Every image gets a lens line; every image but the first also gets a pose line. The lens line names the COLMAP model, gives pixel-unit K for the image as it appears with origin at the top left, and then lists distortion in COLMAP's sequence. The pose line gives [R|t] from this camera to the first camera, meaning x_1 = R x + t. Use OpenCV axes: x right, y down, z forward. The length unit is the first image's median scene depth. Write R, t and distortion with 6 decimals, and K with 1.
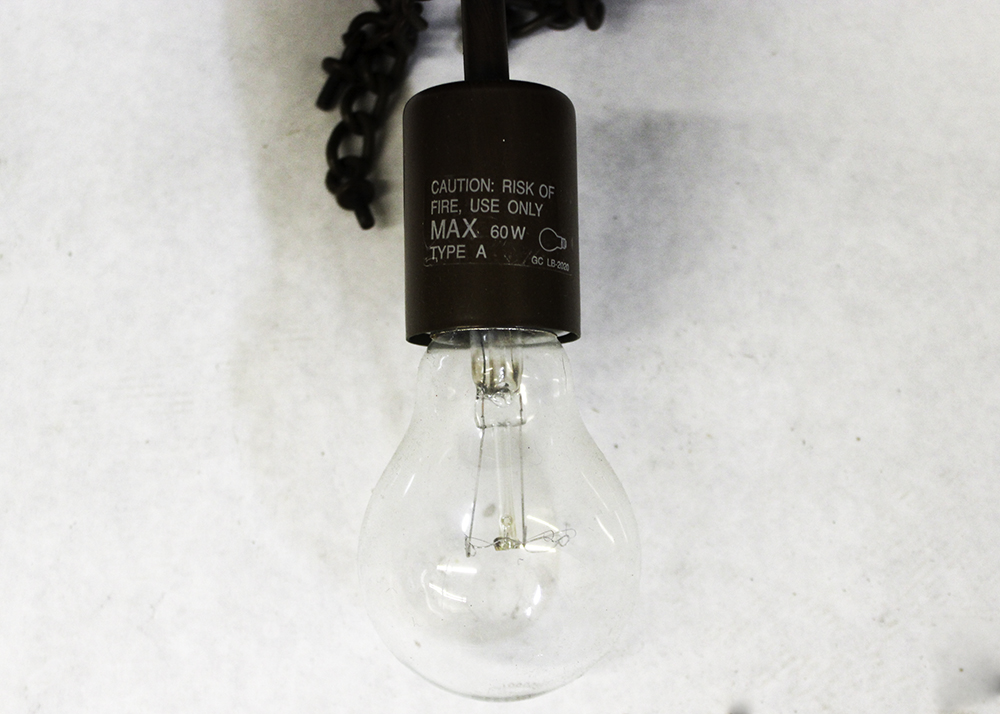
lens RADIAL K [[1360.9, 0, 499.8], [0, 1360.9, 358.0], [0, 0, 1]] dist [-0.027452, 0.000000]
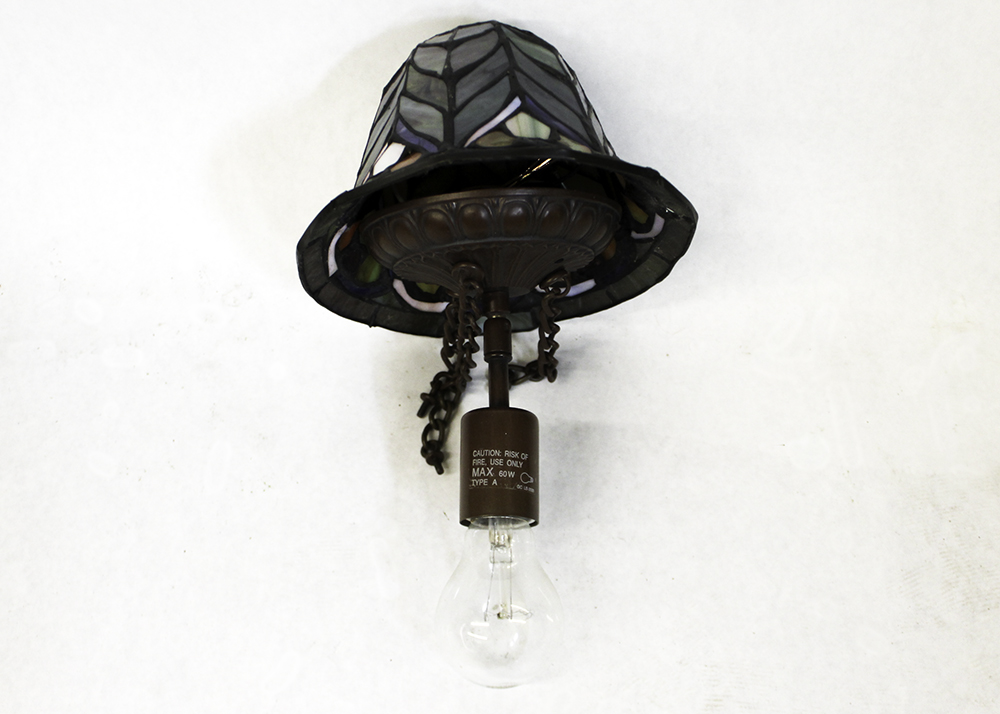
lens RADIAL K [[965.7, 0, 491.6], [0, 965.7, 353.7], [0, 0, 1]] dist [-0.086866, 0.000000]
pose [[0.999576, 0.021717, -0.019380, 0.006519], [-0.025768, 0.969897, -0.242147, 0.088100], [0.013538, 0.242544, 0.970046, -0.517208]]
